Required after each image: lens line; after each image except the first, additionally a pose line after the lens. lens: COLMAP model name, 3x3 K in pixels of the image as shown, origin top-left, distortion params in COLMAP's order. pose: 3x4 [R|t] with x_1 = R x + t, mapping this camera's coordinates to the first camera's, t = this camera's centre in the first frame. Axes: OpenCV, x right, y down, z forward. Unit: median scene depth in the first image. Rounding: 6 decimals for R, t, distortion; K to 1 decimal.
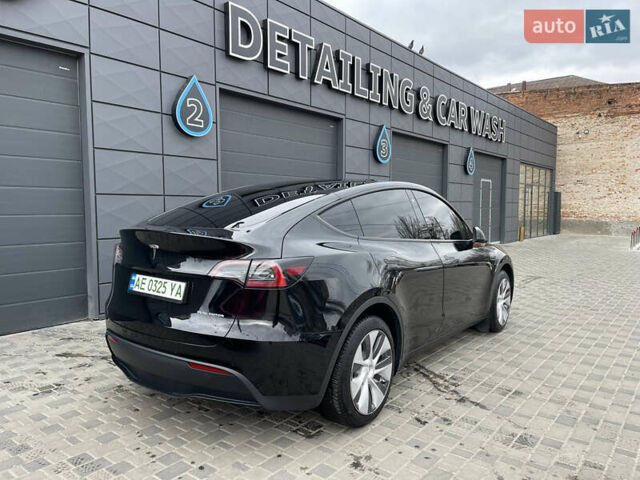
lens RADIAL K [[482.0, 0, 320.0], [0, 482.0, 240.0], [0, 0, 1]] dist [0.091098, -0.121295]
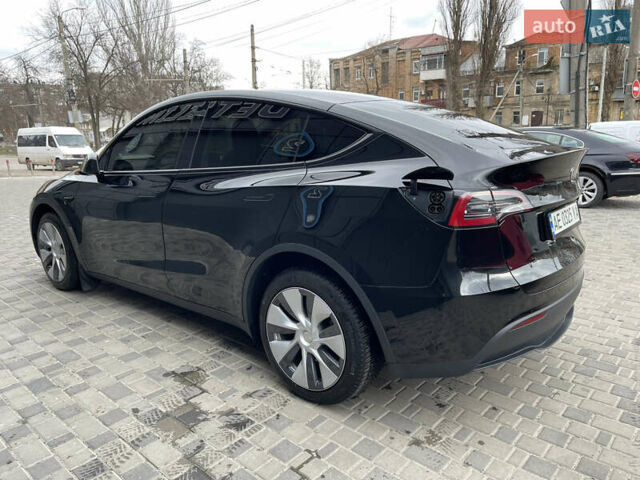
lens RADIAL K [[482.0, 0, 320.0], [0, 482.0, 240.0], [0, 0, 1]] dist [0.091098, -0.121295]
pose [[0.063725, -0.241323, 0.968350, -0.708840], [0.095677, 0.967330, 0.234772, -0.063434], [-0.993370, 0.077688, 0.084733, 0.803752]]
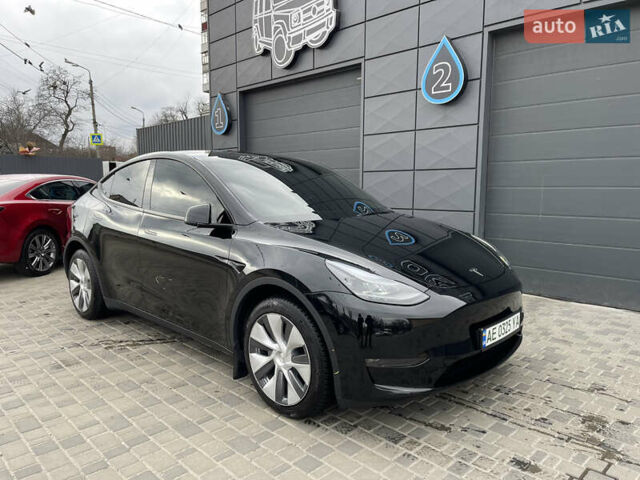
lens RADIAL K [[482.0, 0, 320.0], [0, 482.0, 240.0], [0, 0, 1]] dist [0.091098, -0.121295]
pose [[-0.132460, 0.110858, -0.984969, 0.971315], [-0.074262, 0.989823, 0.121392, -0.071312], [0.988403, 0.089225, -0.122879, 1.238122]]
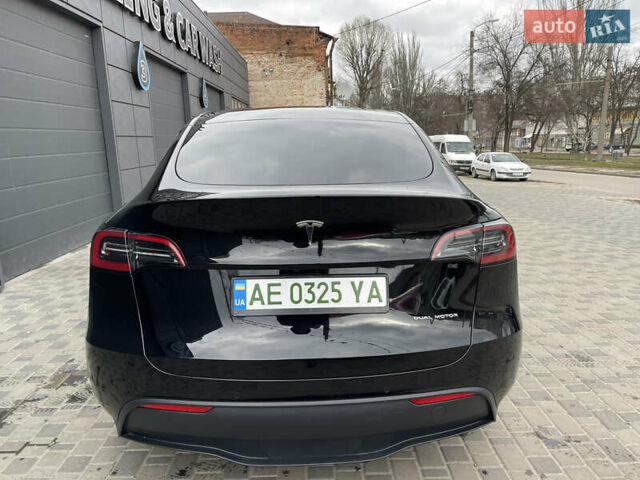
lens RADIAL K [[482.0, 0, 320.0], [0, 482.0, 240.0], [0, 0, 1]] dist [0.091098, -0.121295]
pose [[0.776343, -0.151601, 0.611807, -0.393578], [0.072690, 0.985702, 0.152011, -0.029873], [-0.626105, -0.073540, 0.776263, 0.333853]]
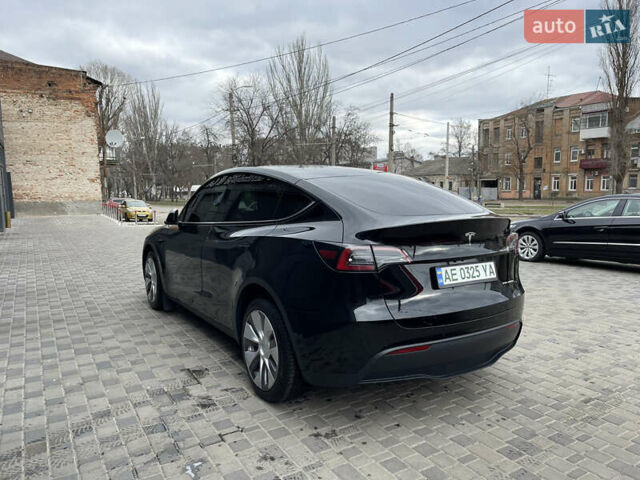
lens RADIAL K [[484.0, 0, 320.0], [0, 484.0, 240.0], [0, 0, 1]] dist [0.061890, -0.078066]
pose [[0.359564, -0.117589, 0.925682, -0.826241], [0.079702, 0.992273, 0.095089, -0.057257], [-0.929710, 0.039588, 0.366158, 0.541009]]
